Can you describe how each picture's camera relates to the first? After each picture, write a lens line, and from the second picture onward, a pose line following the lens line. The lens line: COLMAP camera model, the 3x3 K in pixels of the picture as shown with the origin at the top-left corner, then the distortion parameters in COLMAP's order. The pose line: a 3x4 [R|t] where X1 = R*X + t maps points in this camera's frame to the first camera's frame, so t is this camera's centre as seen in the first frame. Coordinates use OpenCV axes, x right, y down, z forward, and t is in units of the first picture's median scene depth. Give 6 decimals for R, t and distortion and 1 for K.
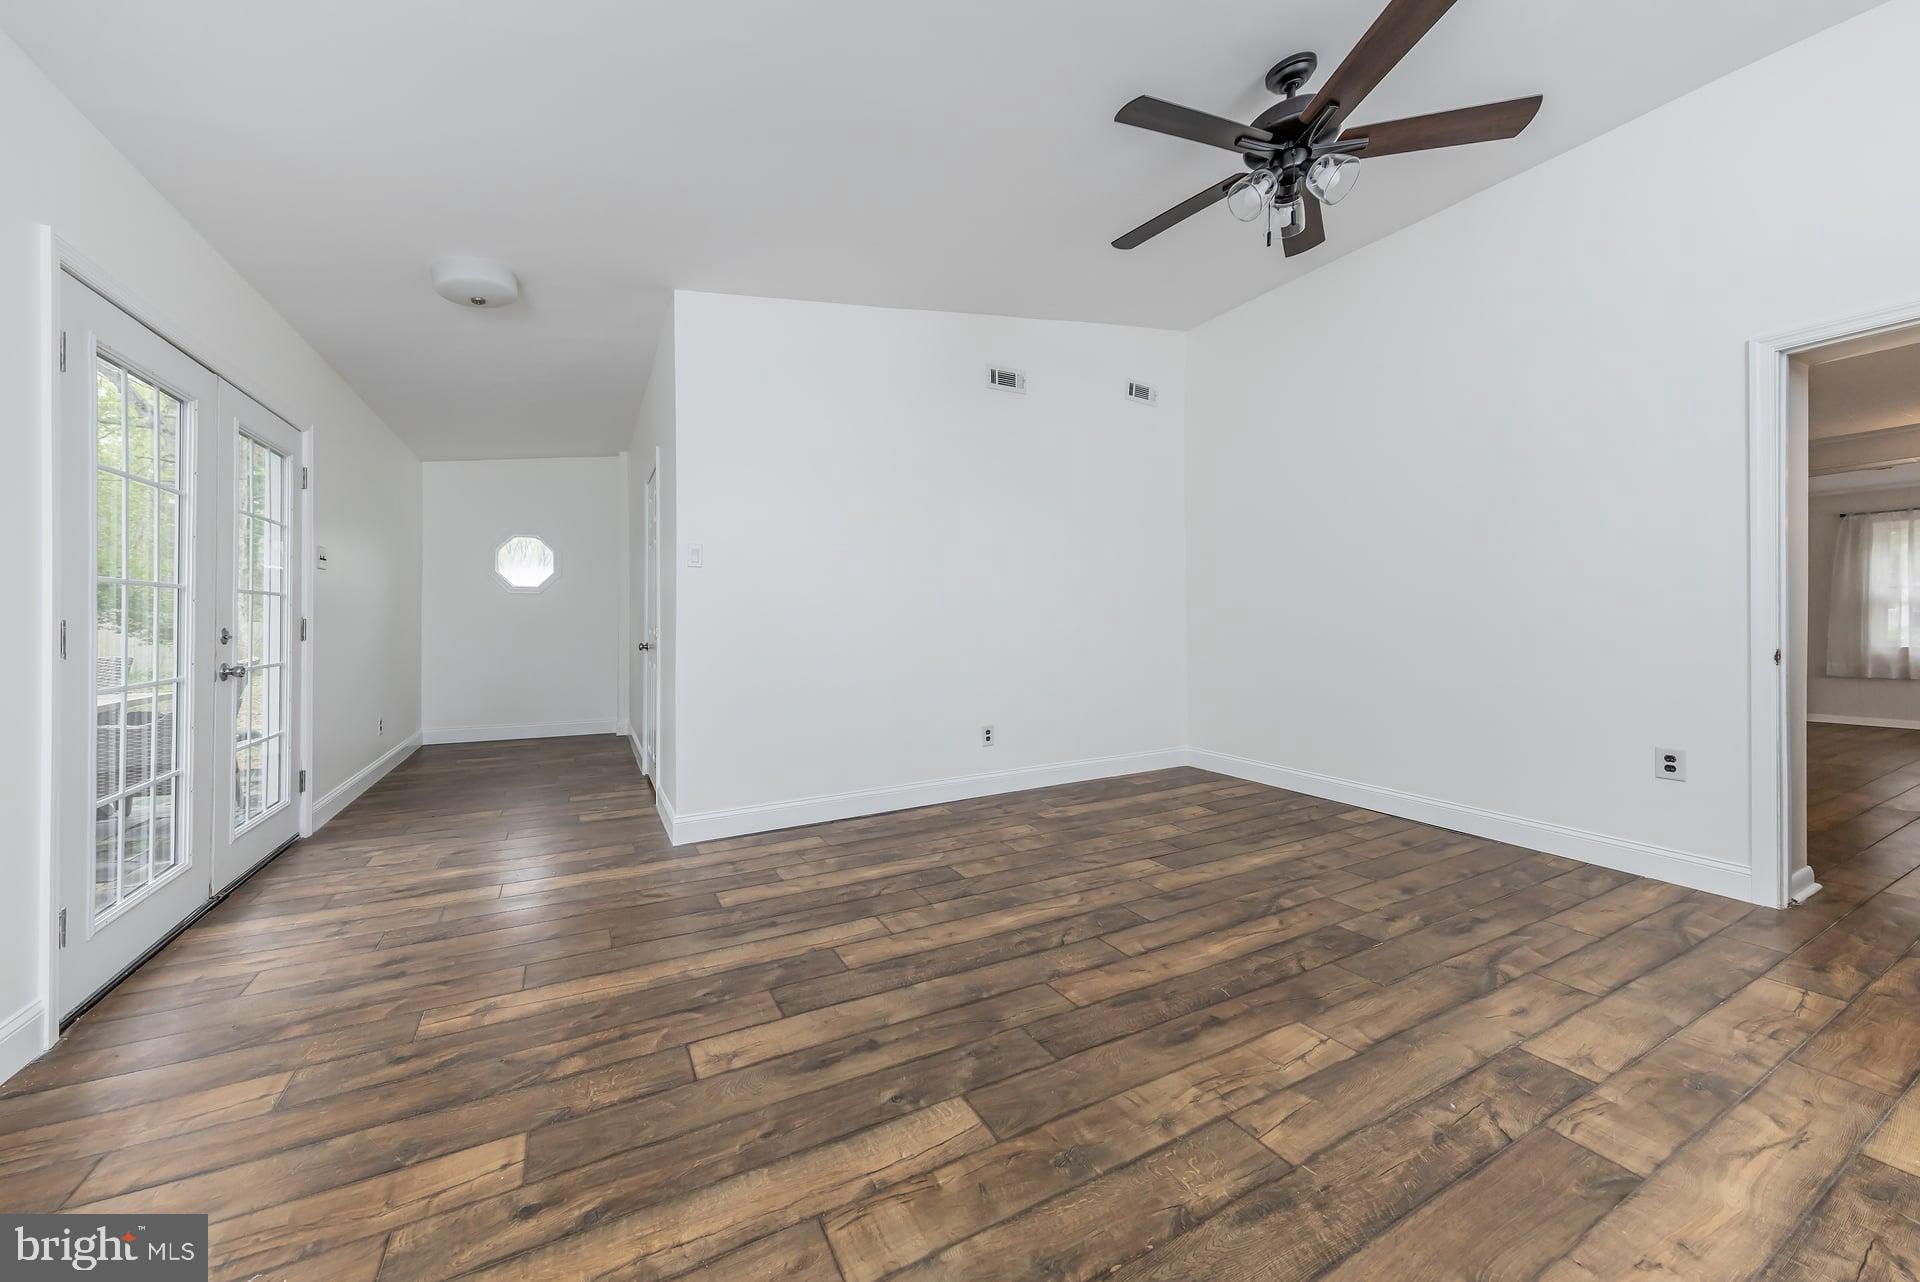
lens RADIAL K [[653.9, 0, 952.6], [0, 653.9, 633.0], [0, 0, 1]] dist [0.002752, -0.000053]
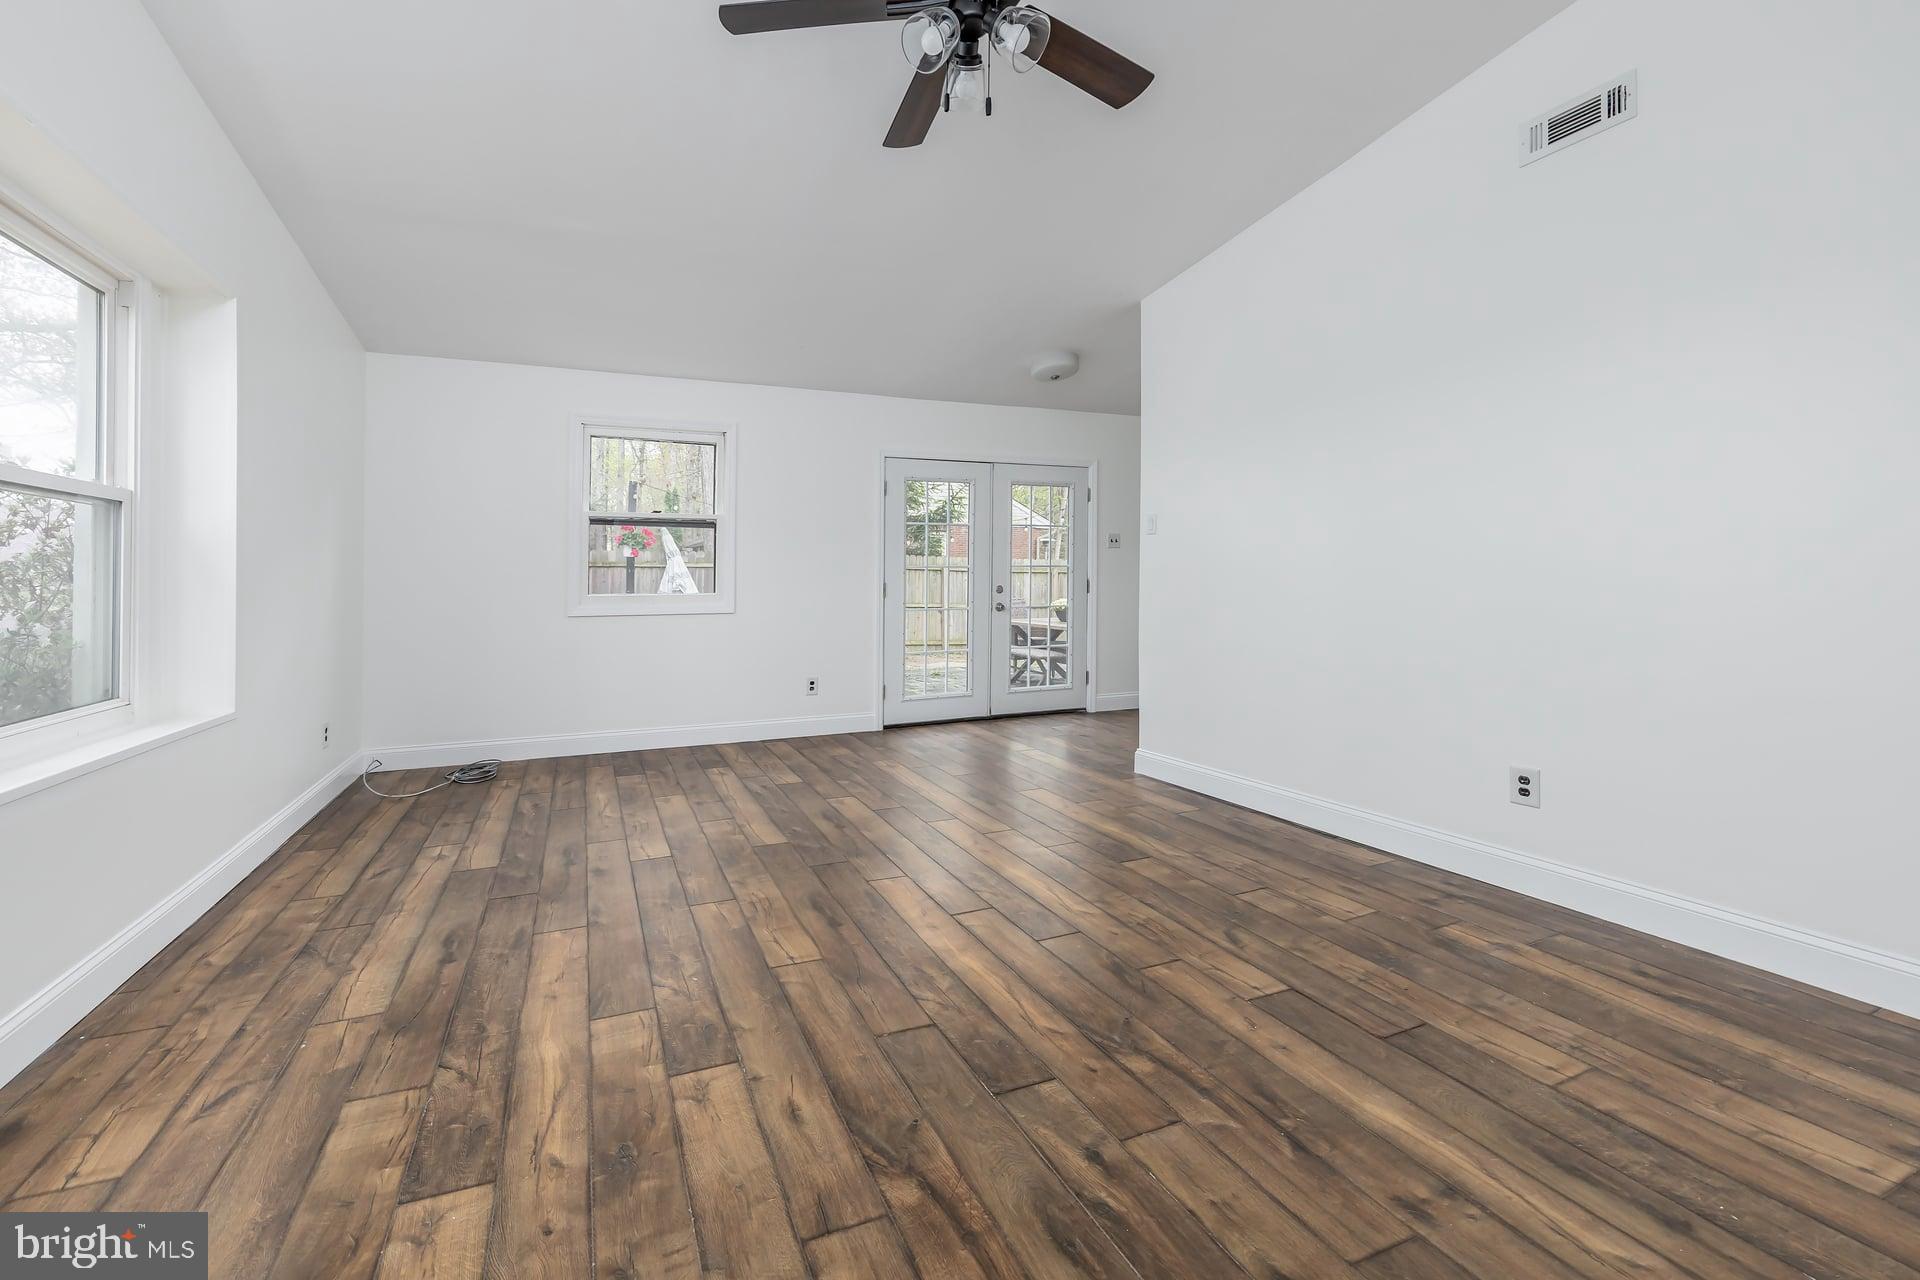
lens RADIAL K [[787.2, 0, 891.9], [0, 787.2, 574.3], [0, 0, 1]] dist [0.002434, -0.000166]
pose [[-0.096701, -0.007694, -0.995284, 1.593810], [-0.010552, 0.999922, -0.006705, -0.027952], [0.995258, 0.009854, -0.096775, 1.084013]]
